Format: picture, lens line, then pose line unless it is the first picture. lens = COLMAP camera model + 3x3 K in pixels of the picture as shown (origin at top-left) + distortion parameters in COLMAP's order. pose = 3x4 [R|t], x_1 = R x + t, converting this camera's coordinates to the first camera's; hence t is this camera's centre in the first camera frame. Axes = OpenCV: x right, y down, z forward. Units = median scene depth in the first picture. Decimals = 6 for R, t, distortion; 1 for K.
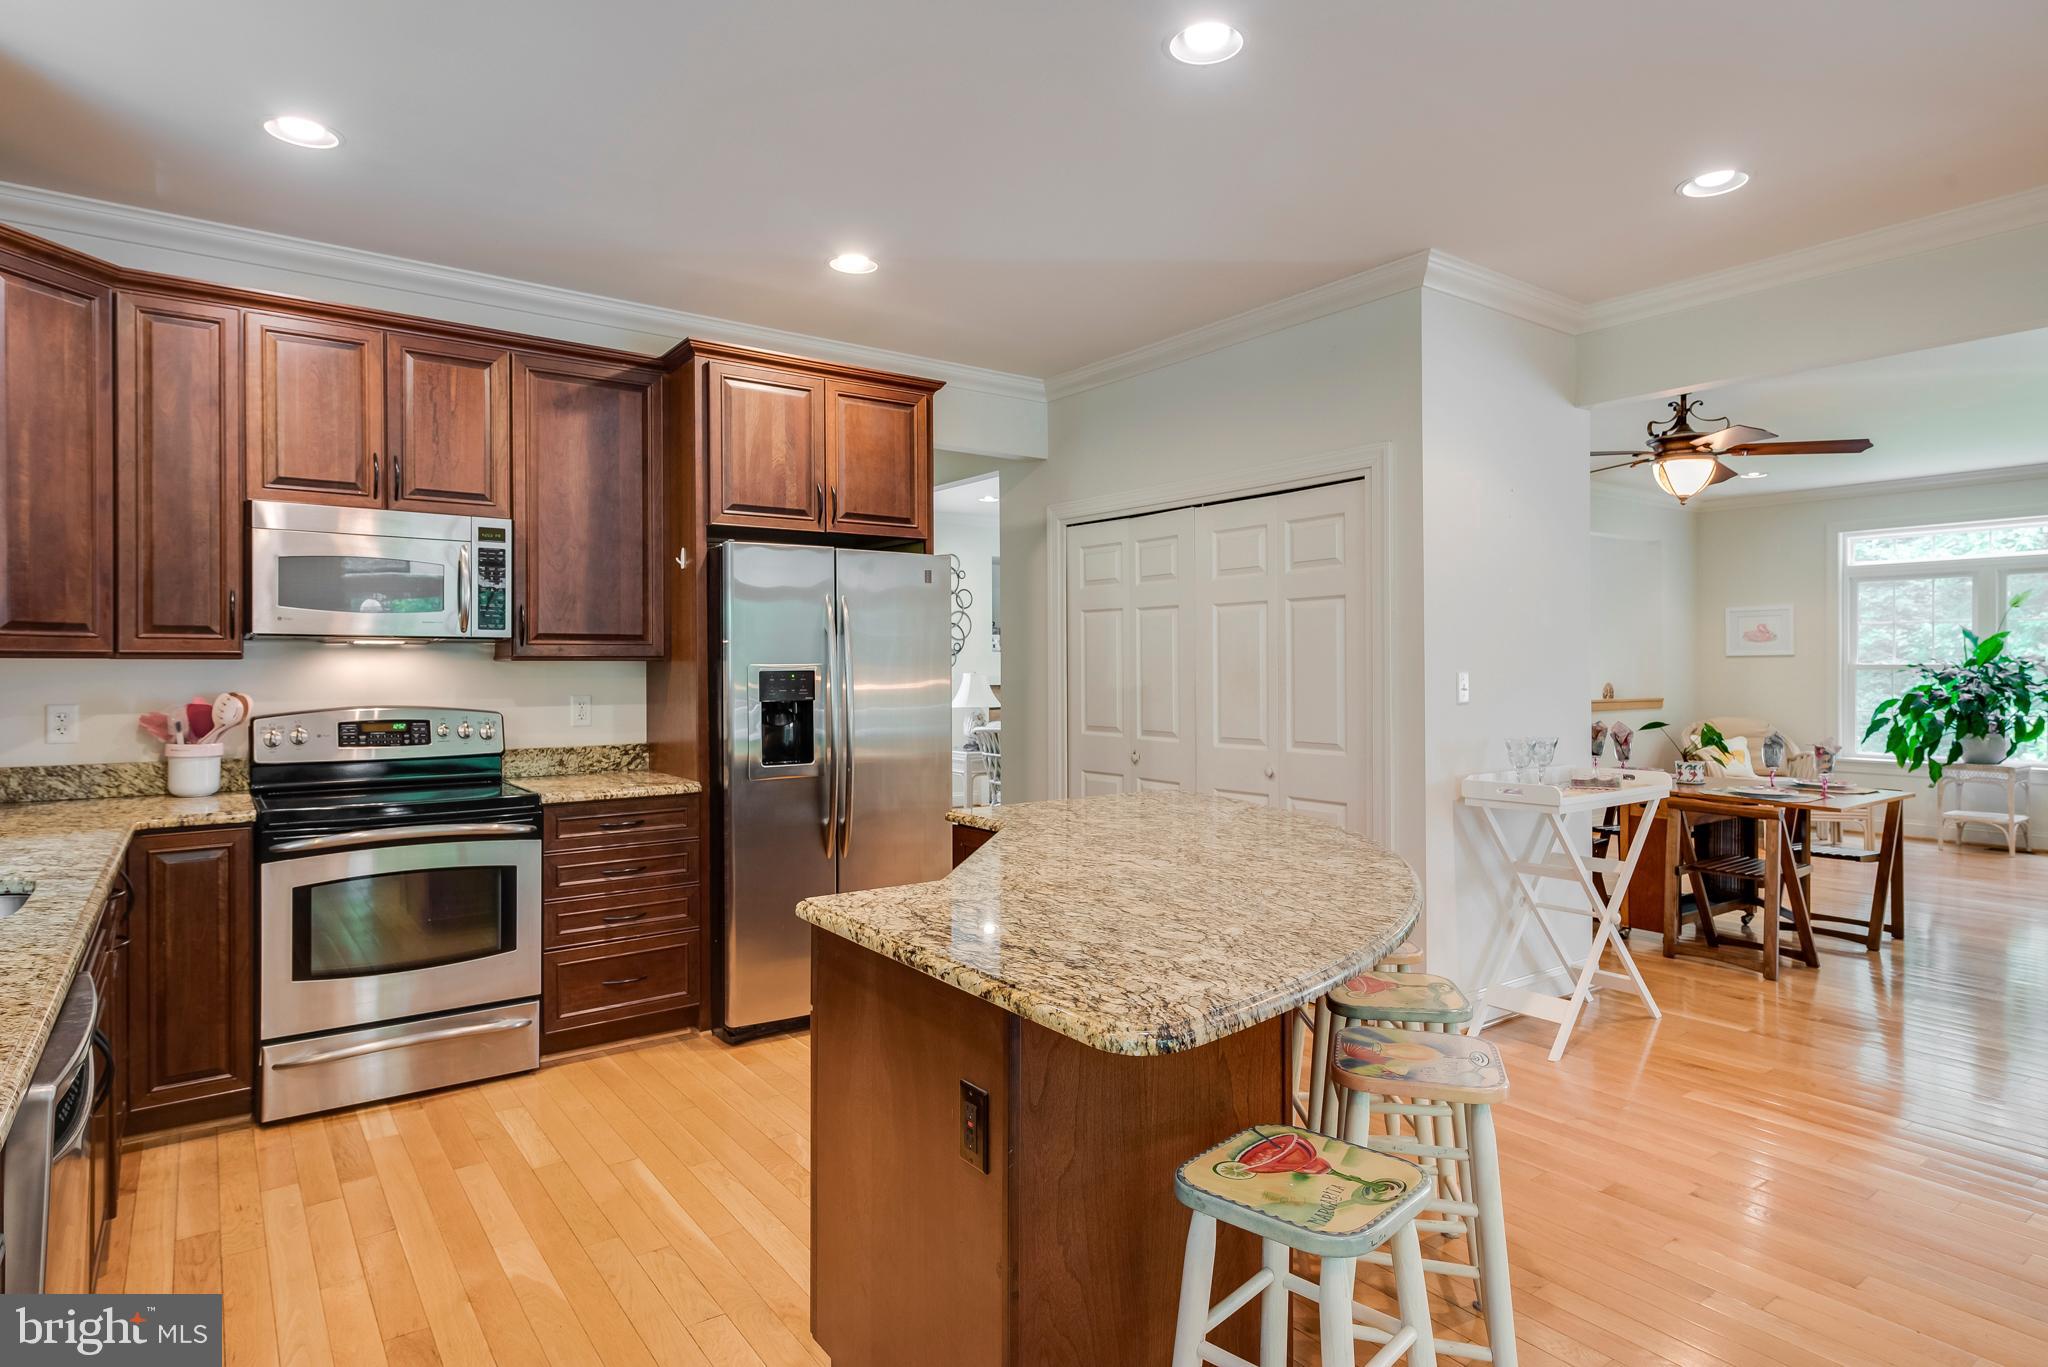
lens RADIAL K [[1123.5, 0, 1031.4], [0, 1123.5, 667.3], [0, 0, 1]] dist [0.005793, -0.000189]
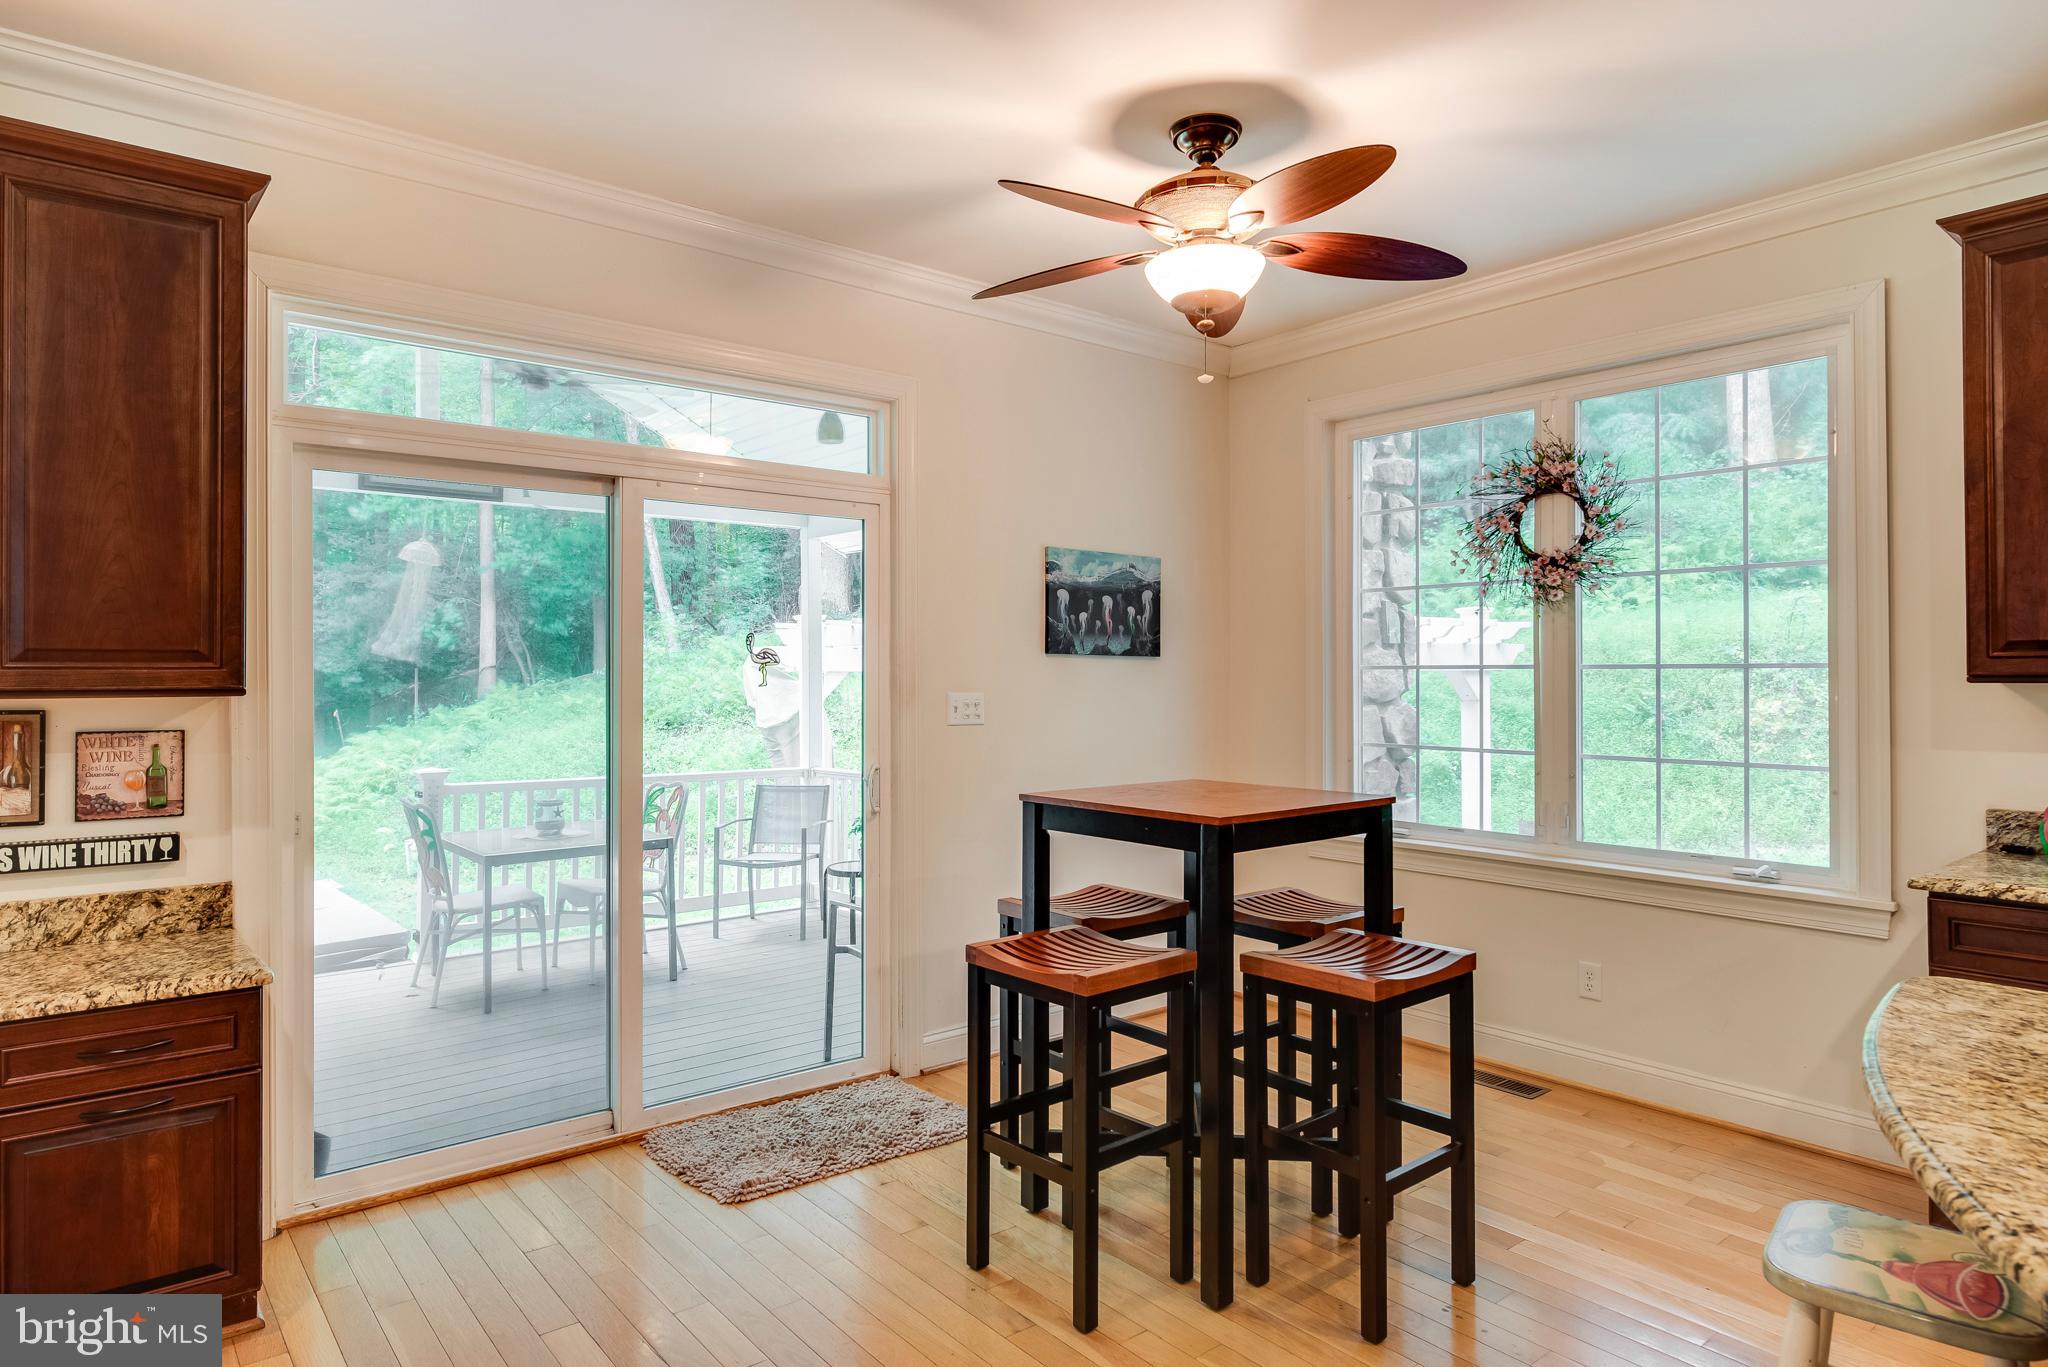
lens RADIAL K [[1193.8, 0, 1023.6], [0, 1193.8, 678.4], [0, 0, 1]] dist [0.014562, 0.000360]
pose [[-0.998469, 0.005101, -0.055083, 0.414630], [0.004870, 0.999979, 0.004318, -0.013533], [0.055104, 0.004043, -0.998472, 0.795861]]
